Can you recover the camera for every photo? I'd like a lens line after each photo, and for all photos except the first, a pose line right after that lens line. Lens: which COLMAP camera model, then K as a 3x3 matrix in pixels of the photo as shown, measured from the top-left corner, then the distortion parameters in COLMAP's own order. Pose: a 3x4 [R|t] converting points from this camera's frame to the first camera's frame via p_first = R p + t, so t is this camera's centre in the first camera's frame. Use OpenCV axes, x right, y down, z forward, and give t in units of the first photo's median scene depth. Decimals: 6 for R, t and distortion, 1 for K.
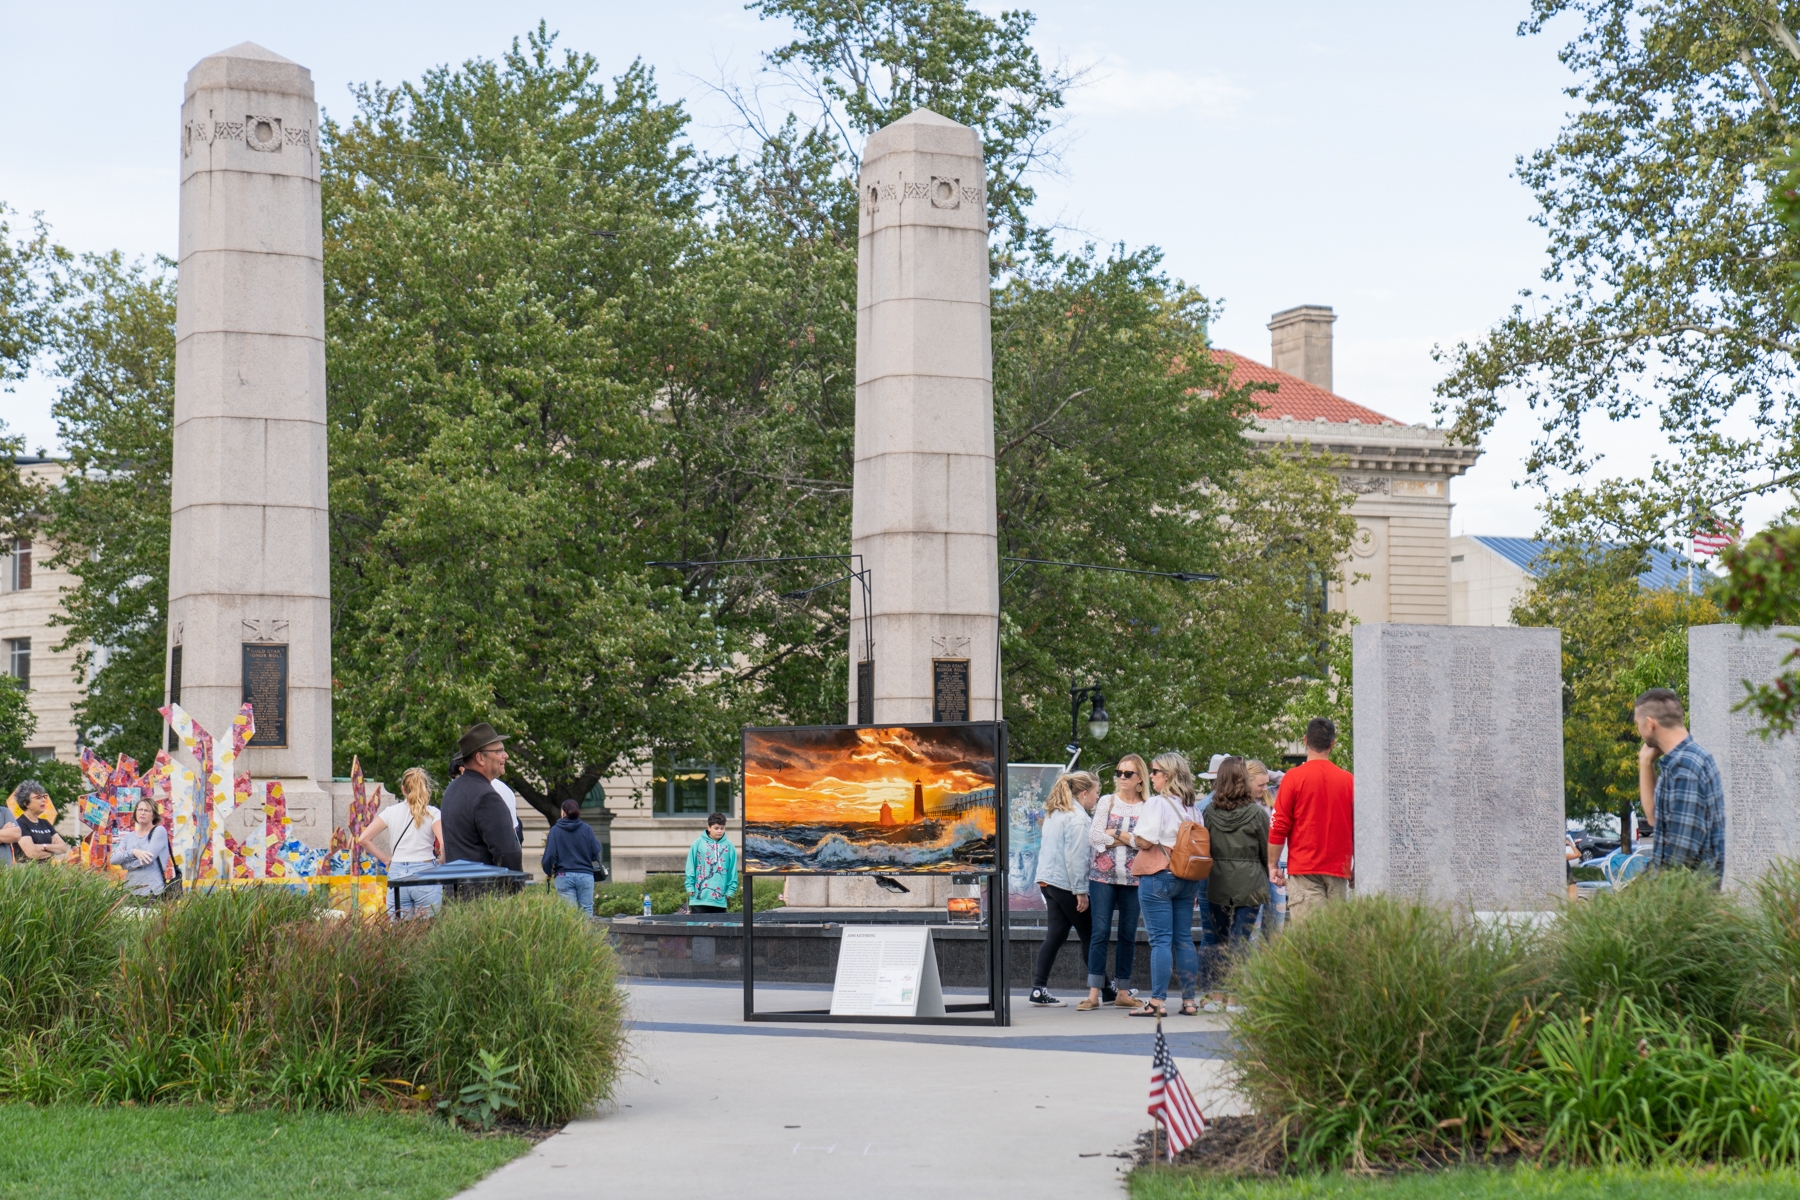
lens RADIAL K [[3468.5, 0, 901.0], [0, 3468.5, 604.3], [0, 0, 1]] dist [0.088763, 0.000000]
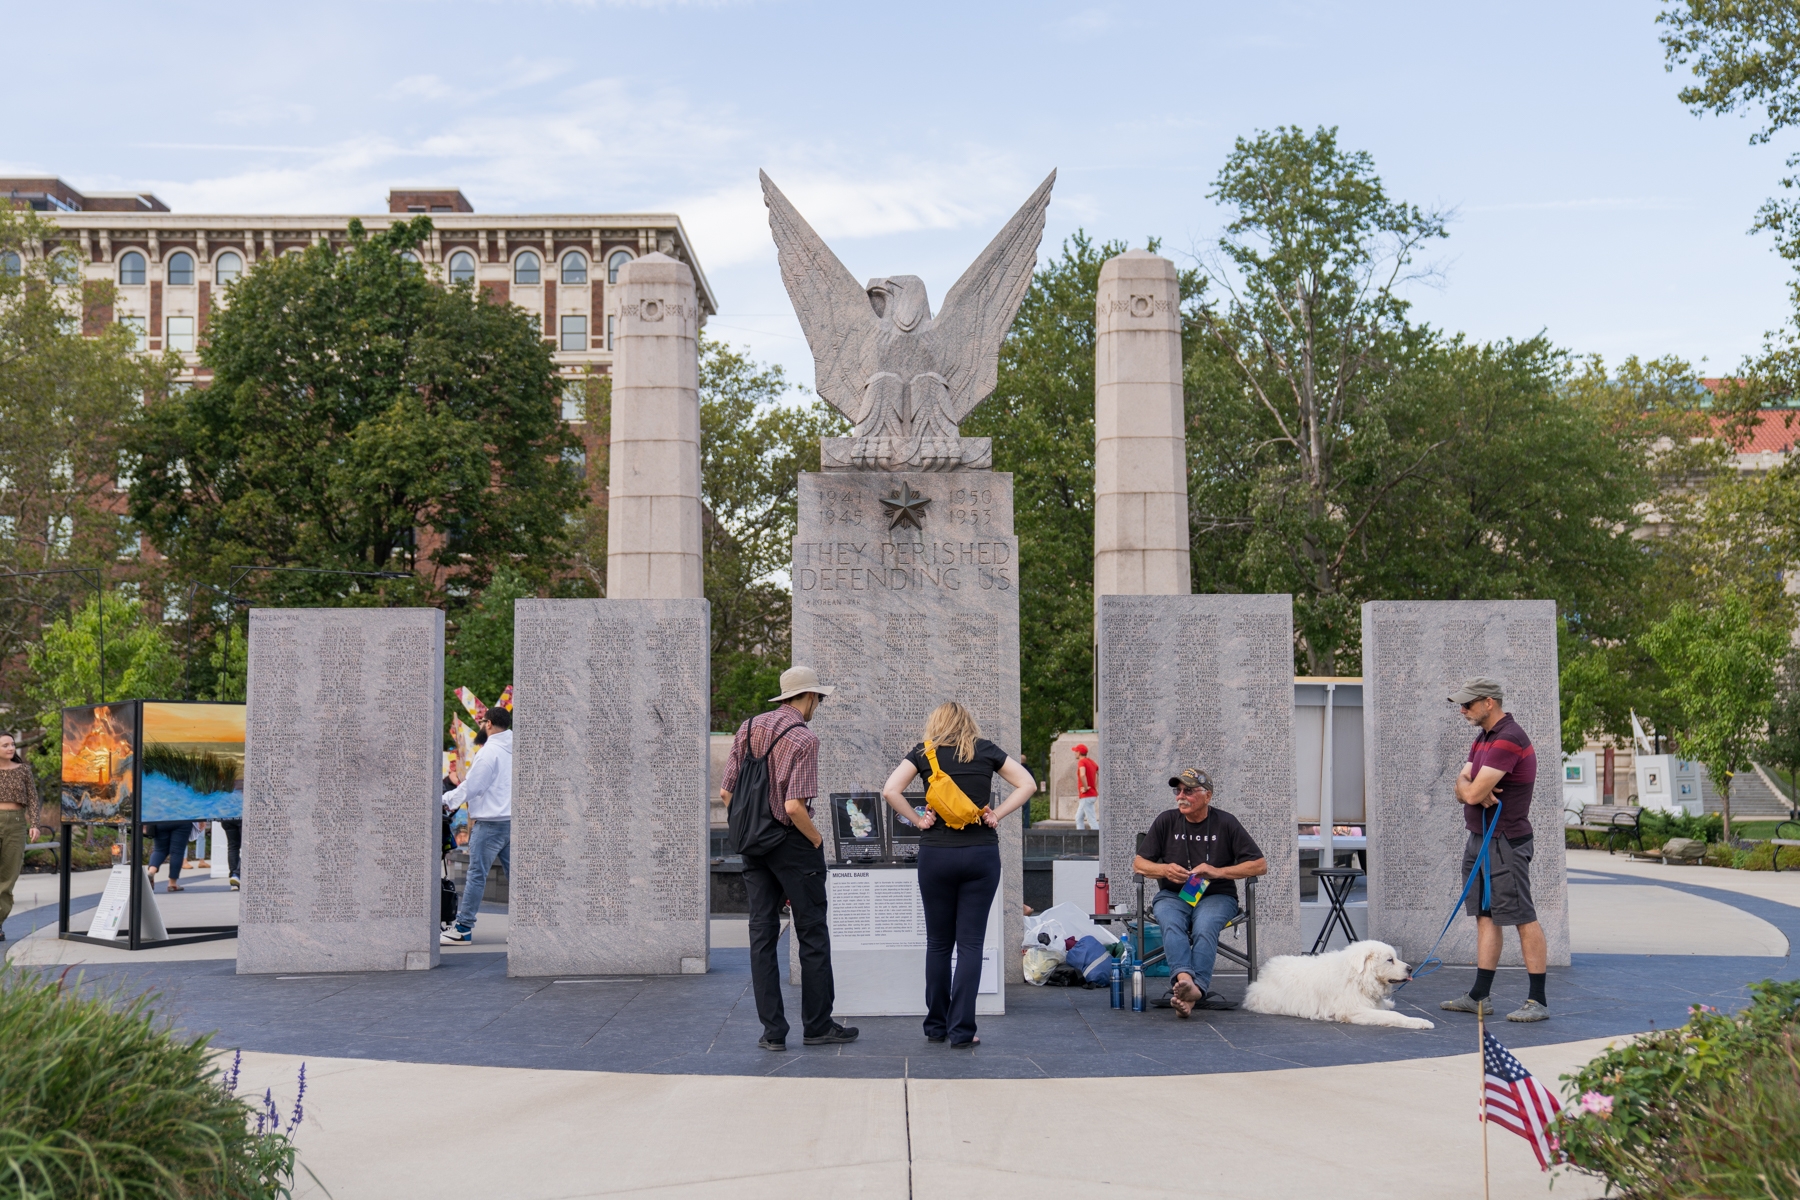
lens RADIAL K [[2098.1, 0, 897.7], [0, 2098.1, 506.0], [0, 0, 1]] dist [0.081963, 0.000000]
pose [[0.903926, -0.055745, -0.424041, 0.307232], [0.033424, 0.997645, -0.059902, 0.009877], [0.426382, 0.039974, 0.903660, 0.219216]]
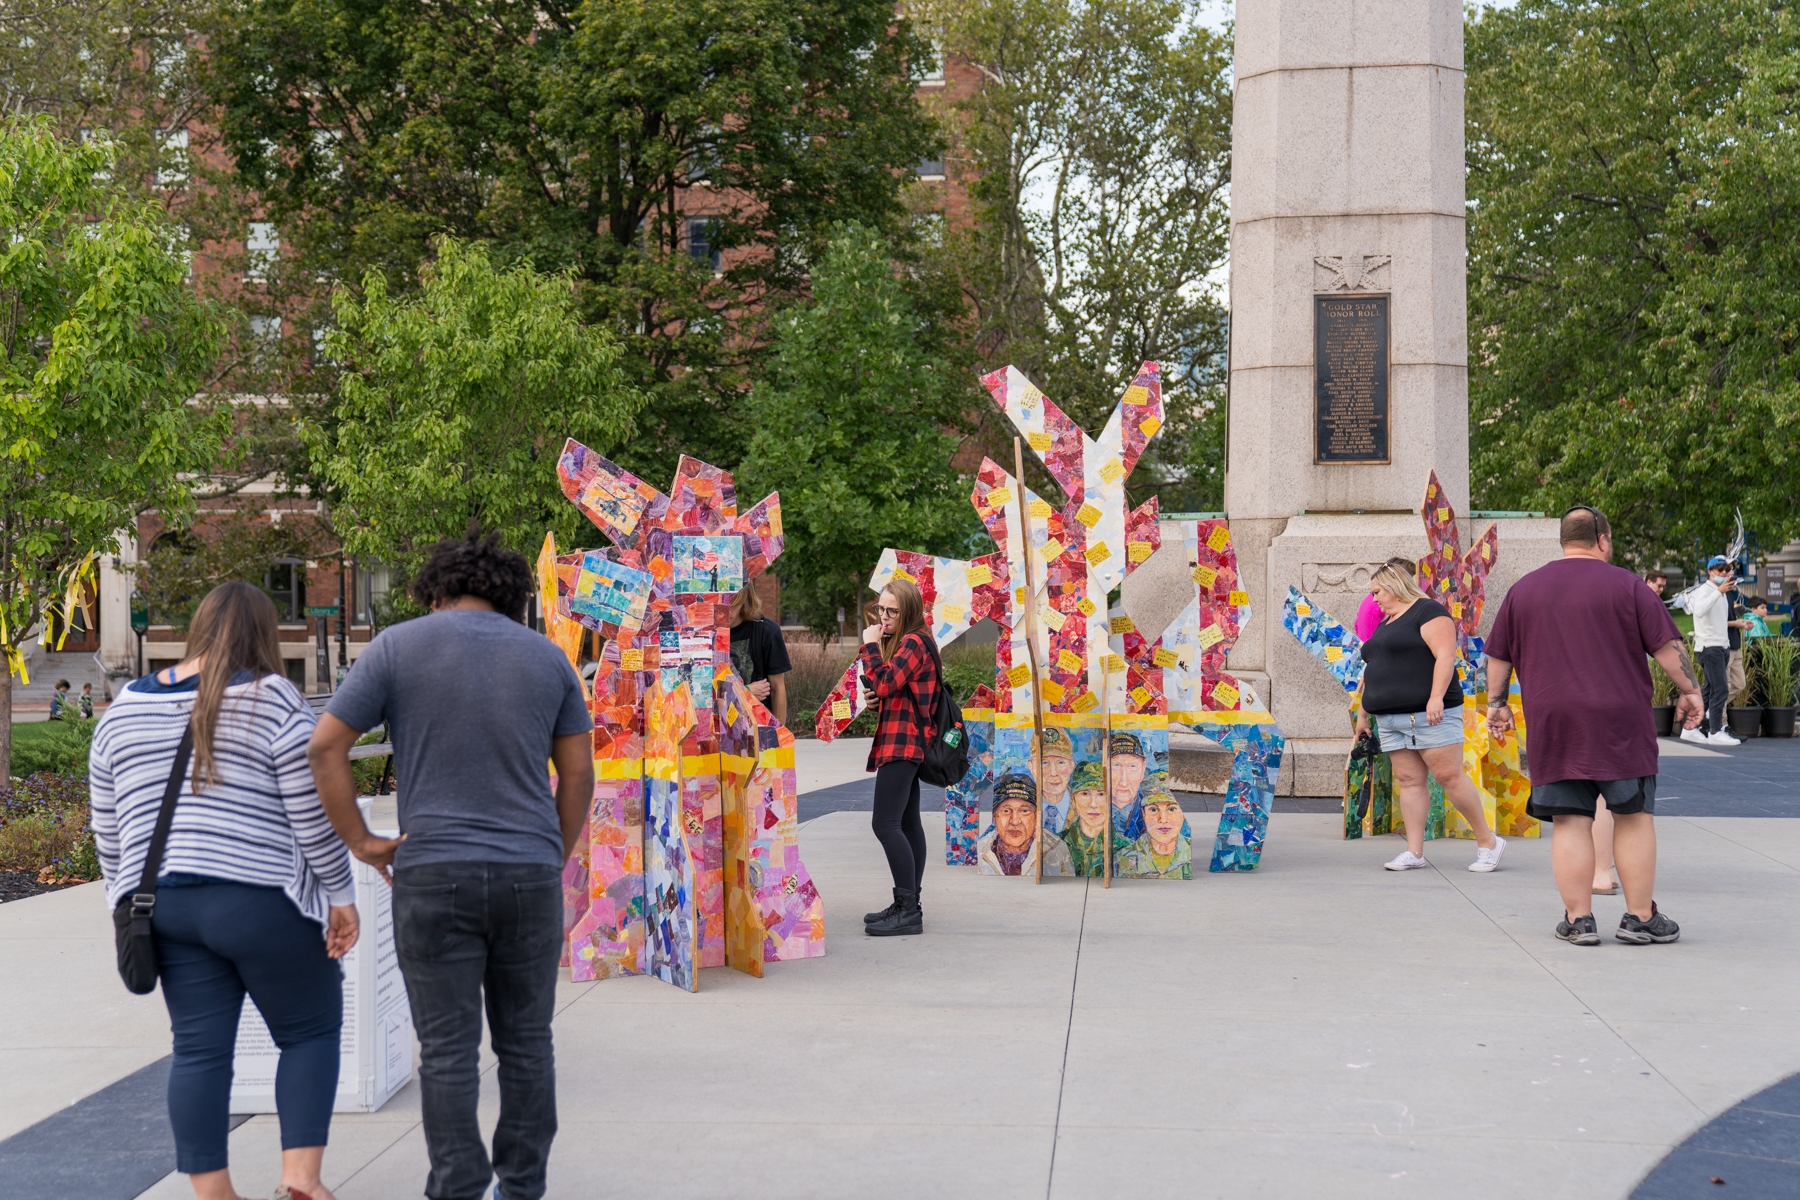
lens RADIAL K [[2243.8, 0, 896.8], [0, 2243.8, 617.1], [0, 0, 1]] dist [0.009482, 0.000000]
pose [[0.858662, 0.013746, -0.512359, -0.048479], [0.034212, 0.995874, 0.084054, 0.032101], [0.511400, -0.089703, 0.854648, 0.618989]]
